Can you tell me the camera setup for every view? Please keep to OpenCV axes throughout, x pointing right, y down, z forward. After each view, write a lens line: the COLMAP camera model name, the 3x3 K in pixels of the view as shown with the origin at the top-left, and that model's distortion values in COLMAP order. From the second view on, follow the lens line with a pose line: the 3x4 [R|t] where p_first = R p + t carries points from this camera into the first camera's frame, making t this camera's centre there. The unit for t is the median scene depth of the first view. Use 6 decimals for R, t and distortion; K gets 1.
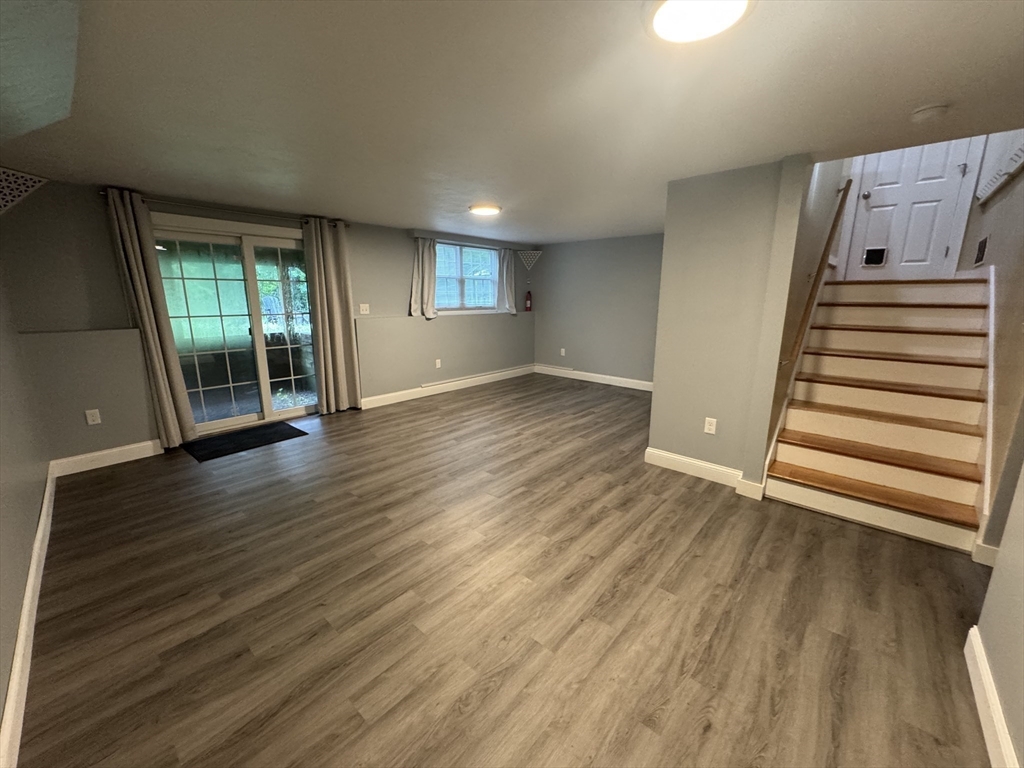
lens RADIAL K [[409.3, 0, 511.2], [0, 409.3, 385.4], [0, 0, 1]] dist [0.000352, 0.000041]
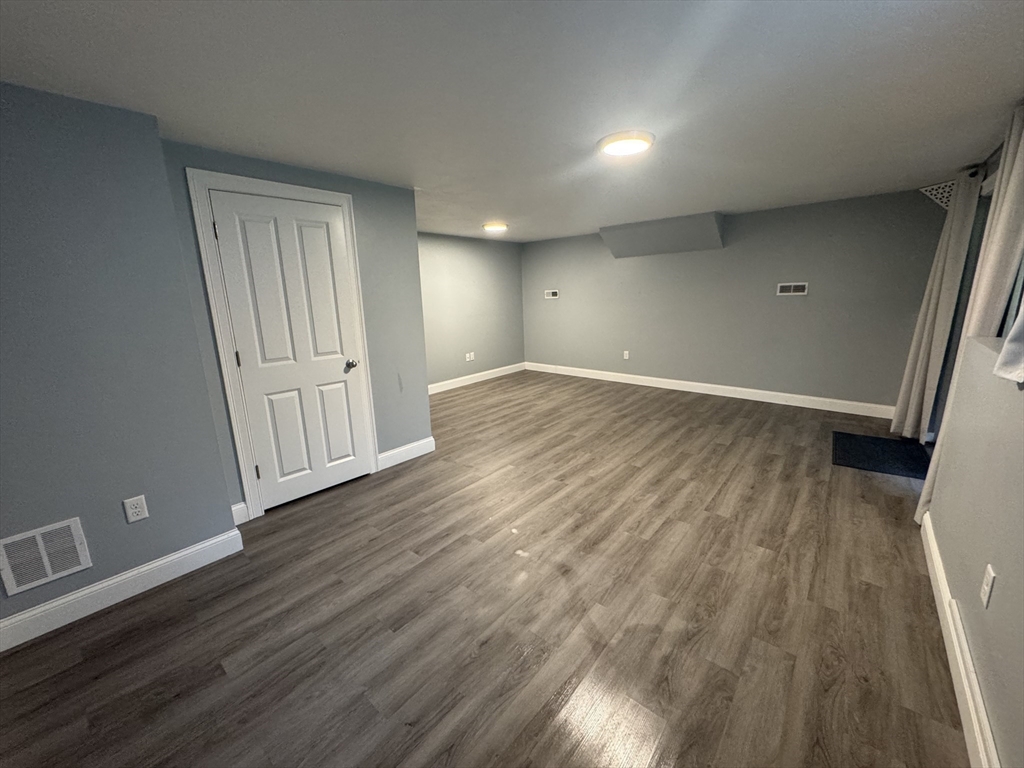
lens RADIAL K [[409.3, 0, 510.6], [0, 409.3, 385.8], [0, 0, 1]] dist [0.000352, 0.000041]
pose [[-0.999392, 0.031740, -0.014426, 0.149343], [0.022555, 0.904110, 0.426704, -0.454164], [0.026587, 0.426119, -0.904276, 2.057616]]
